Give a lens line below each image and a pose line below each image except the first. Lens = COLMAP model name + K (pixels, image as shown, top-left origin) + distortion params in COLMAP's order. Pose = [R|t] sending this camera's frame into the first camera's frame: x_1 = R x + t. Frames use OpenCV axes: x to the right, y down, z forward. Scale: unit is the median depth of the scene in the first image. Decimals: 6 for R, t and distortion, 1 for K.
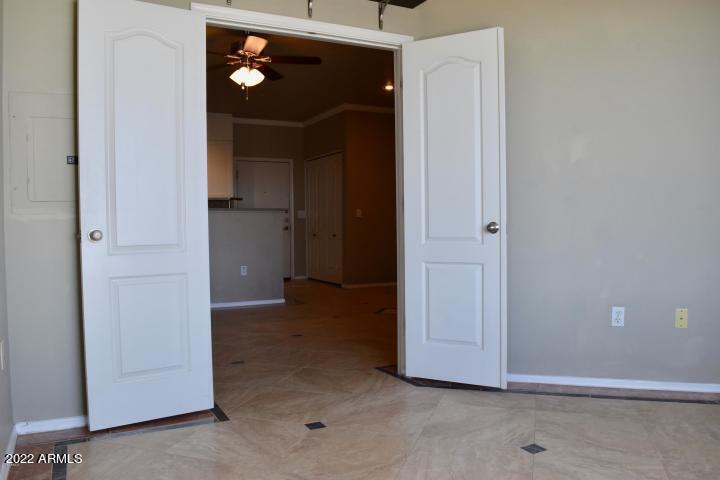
lens RADIAL K [[567.2, 0, 360.0], [0, 567.2, 240.0], [0, 0, 1]] dist [-0.093403, 0.012127]
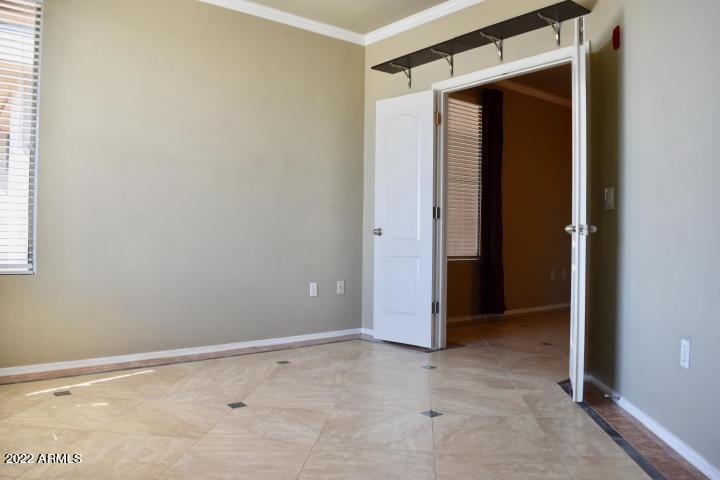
lens RADIAL K [[567.2, 0, 360.0], [0, 567.2, 240.0], [0, 0, 1]] dist [-0.093403, 0.012127]
pose [[0.201489, 0.014165, -0.979388, 1.318905], [-0.047516, 0.998860, 0.004671, 0.012075], [0.978338, 0.045596, 0.201932, 0.551409]]
